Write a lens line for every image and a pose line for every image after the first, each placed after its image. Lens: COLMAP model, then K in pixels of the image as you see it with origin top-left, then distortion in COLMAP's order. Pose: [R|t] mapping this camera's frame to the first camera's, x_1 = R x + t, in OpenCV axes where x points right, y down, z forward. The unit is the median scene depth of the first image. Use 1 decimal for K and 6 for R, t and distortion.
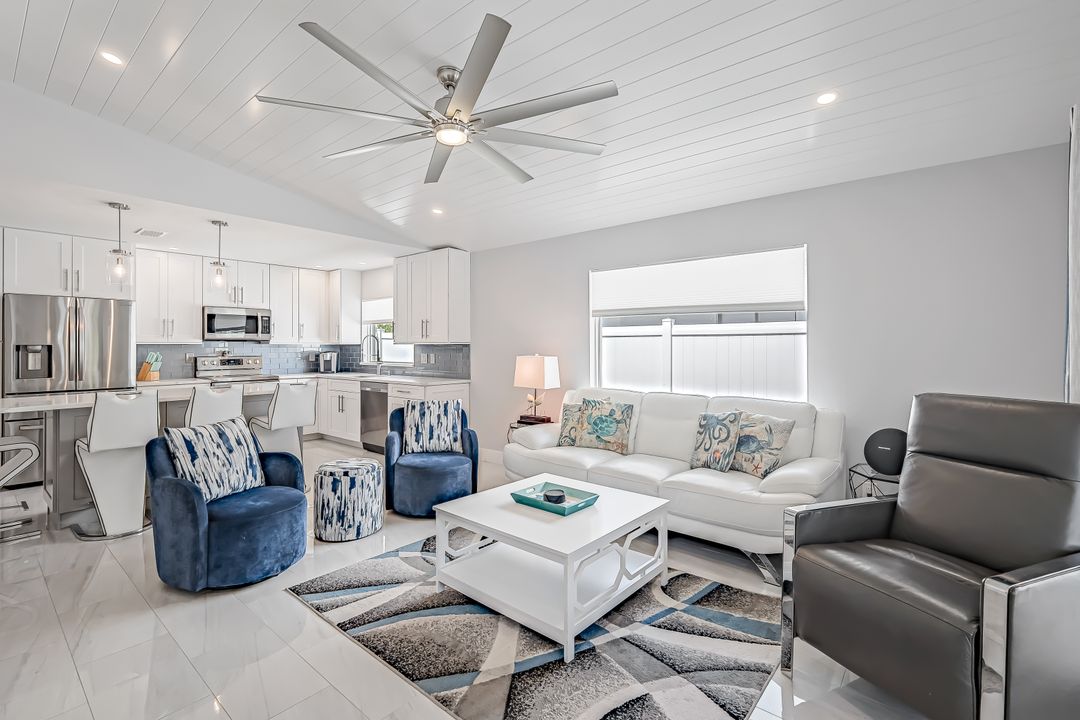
lens RADIAL K [[484.0, 0, 547.2], [0, 484.0, 348.9], [0, 0, 1]] dist [0.001373, -0.000147]
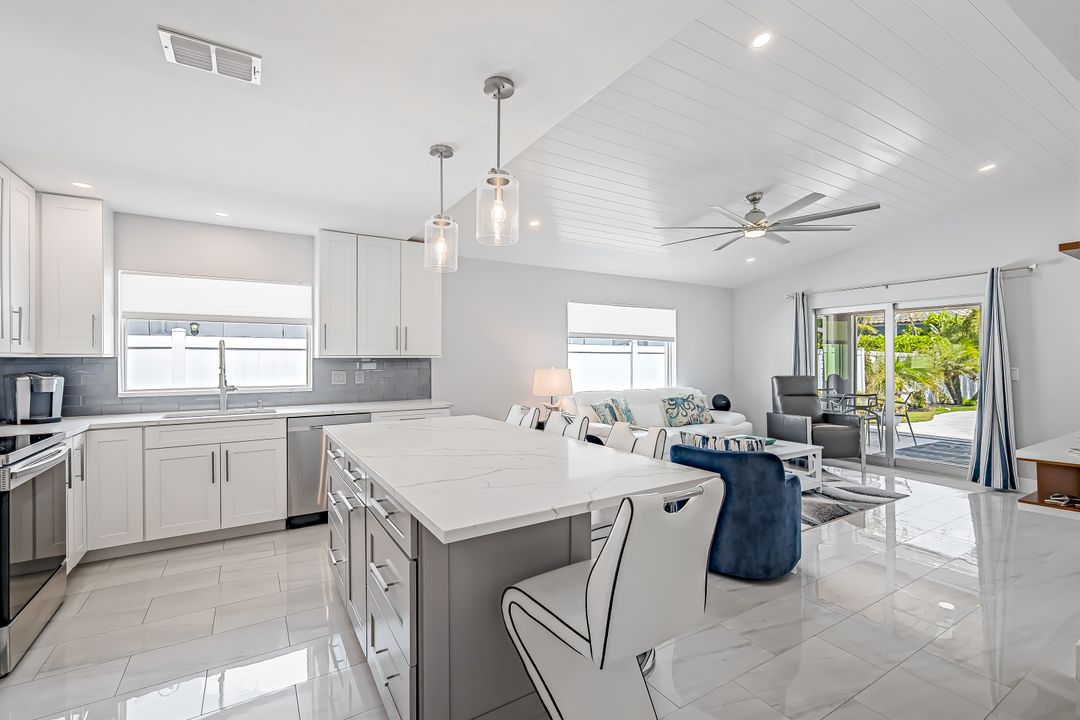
lens RADIAL K [[479.8, 0, 536.2], [0, 479.8, 360.5], [0, 0, 1]] dist [0.001133, 0.000100]
pose [[0.326083, 0.000071, 0.945341, -0.951800], [0.008221, 0.999962, -0.002910, -0.001360], [-0.945305, 0.008720, 0.326070, 0.559745]]
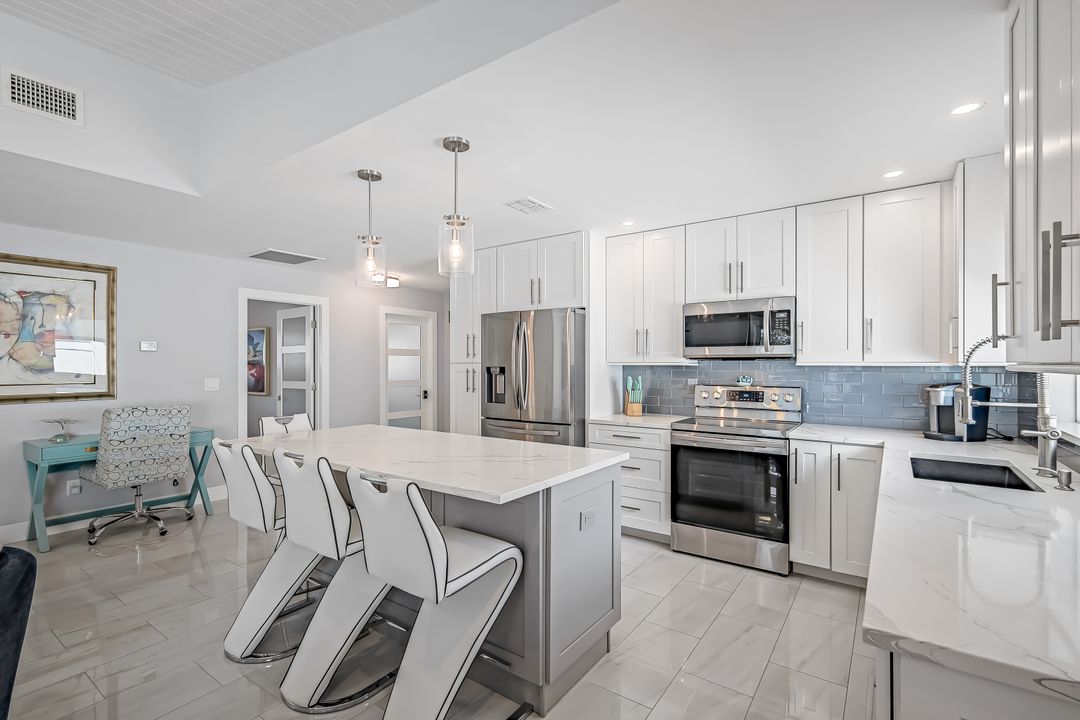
lens RADIAL K [[502.1, 0, 540.0], [0, 502.1, 360.0], [0, 0, 1]] dist [0.000965, 0.000149]
pose [[0.074106, -0.004979, -0.997238, -0.086388], [-0.005295, 0.999971, -0.005386, -0.013377], [0.997236, 0.005680, 0.074078, 0.839370]]
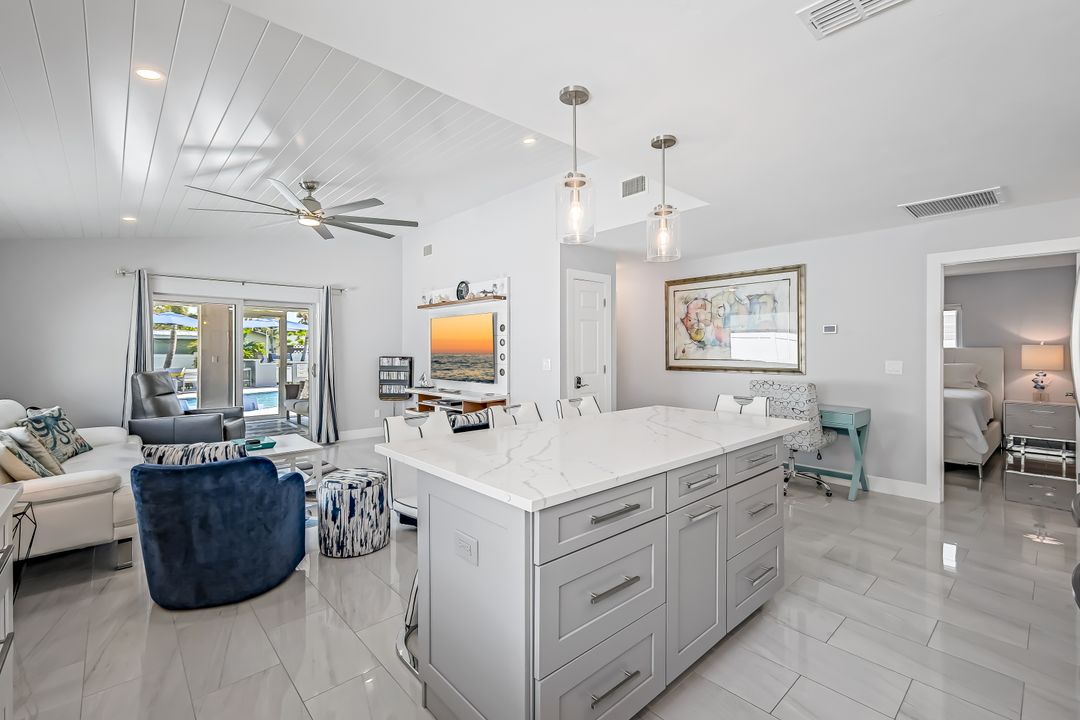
lens RADIAL K [[474.2, 0, 544.3], [0, 474.2, 348.5], [0, 0, 1]] dist [0.001970, 0.000196]
pose [[-0.991470, 0.004281, 0.130267, -0.560879], [0.004875, 0.999979, 0.004241, -0.008421], [-0.130246, 0.004840, -0.991470, 1.174882]]
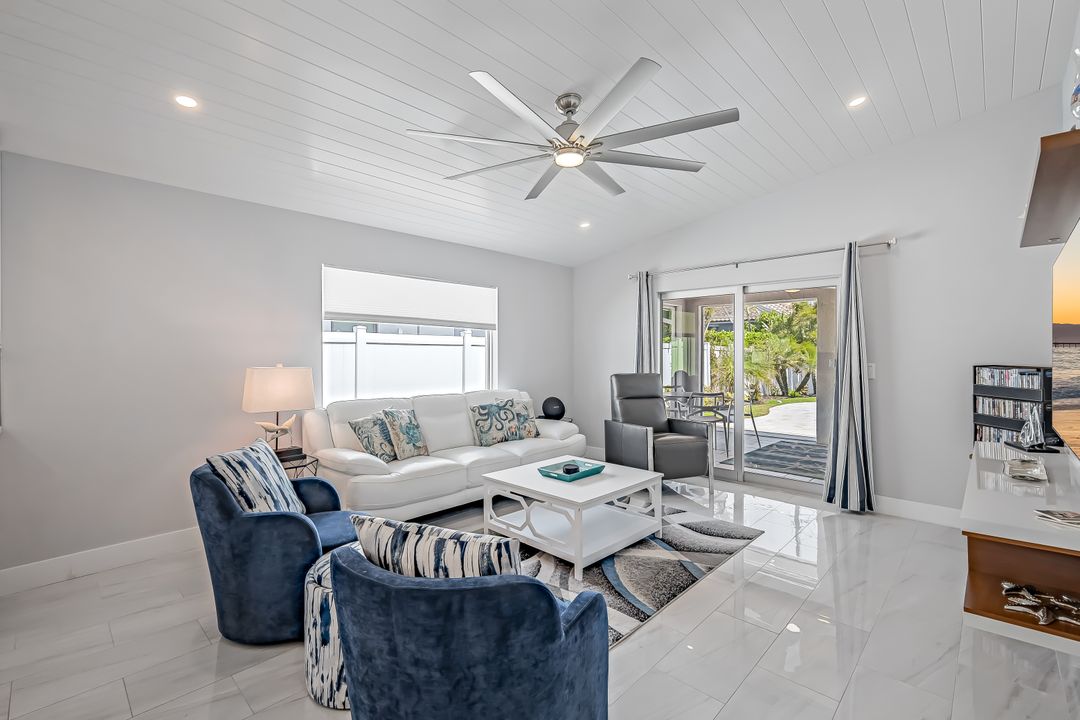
lens RADIAL K [[478.7, 0, 540.0], [0, 478.7, 360.0], [0, 0, 1]] dist [0.000819, -0.000134]
pose [[0.070882, -0.010626, 0.997428, -0.604201], [0.007047, 0.999924, 0.010151, -0.000204], [-0.997460, 0.006309, 0.070952, 0.471634]]
